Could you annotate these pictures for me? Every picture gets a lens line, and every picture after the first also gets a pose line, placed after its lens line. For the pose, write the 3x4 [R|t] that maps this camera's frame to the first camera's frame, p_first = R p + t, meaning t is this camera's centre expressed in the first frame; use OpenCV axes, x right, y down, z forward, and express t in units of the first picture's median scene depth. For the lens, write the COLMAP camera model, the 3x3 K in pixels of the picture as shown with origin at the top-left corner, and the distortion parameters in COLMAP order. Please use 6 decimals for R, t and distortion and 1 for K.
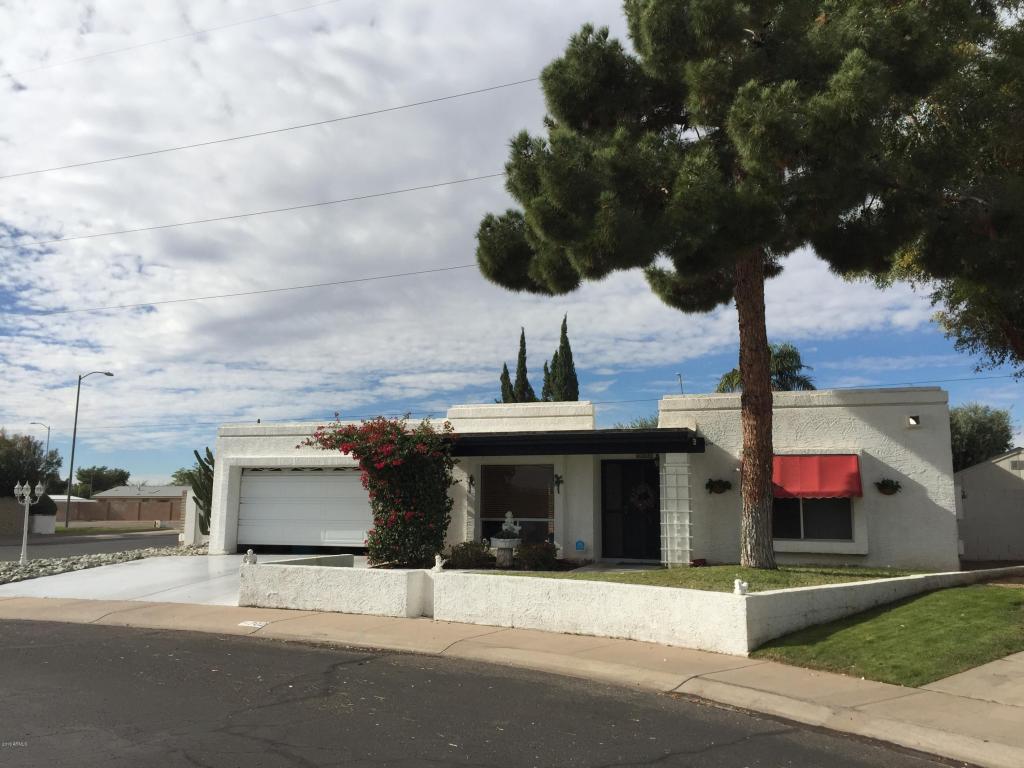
lens RADIAL K [[878.6, 0, 510.7], [0, 878.6, 391.5], [0, 0, 1]] dist [0.068389, -0.089634]
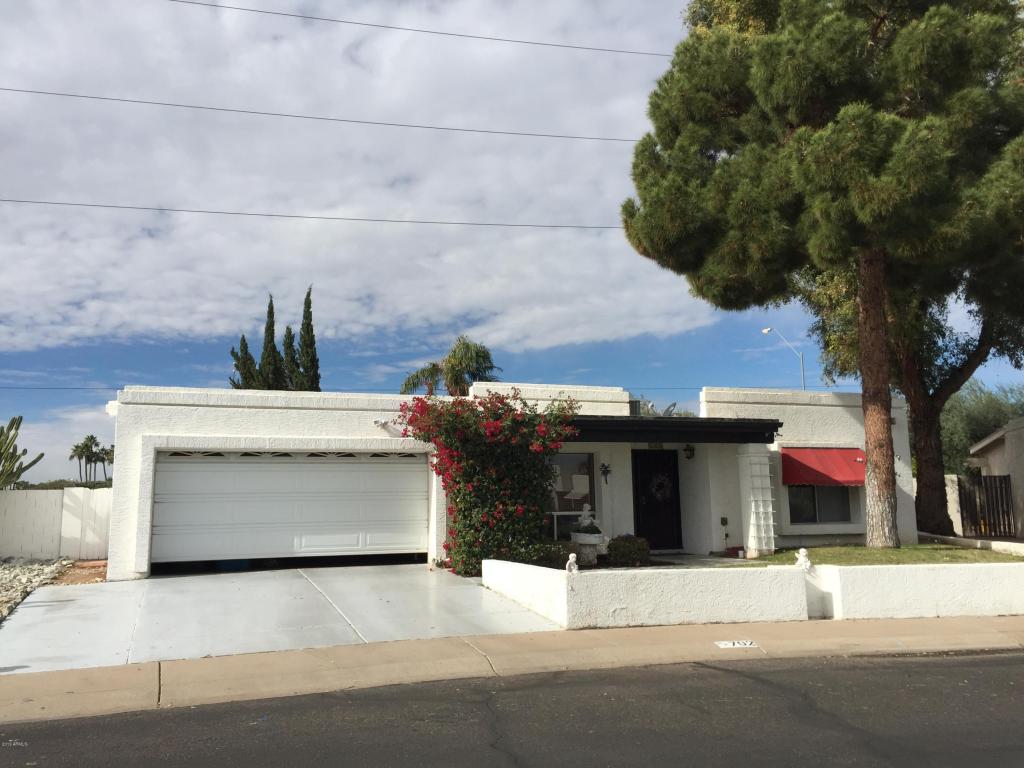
lens RADIAL K [[878.6, 0, 479.1], [0, 878.6, 369.7], [0, 0, 1]] dist [0.068389, -0.089634]
pose [[0.774505, 0.078697, 0.627654, -0.573789], [-0.062300, 0.996897, -0.048118, 0.042595], [-0.629493, -0.001835, 0.777004, 0.314253]]
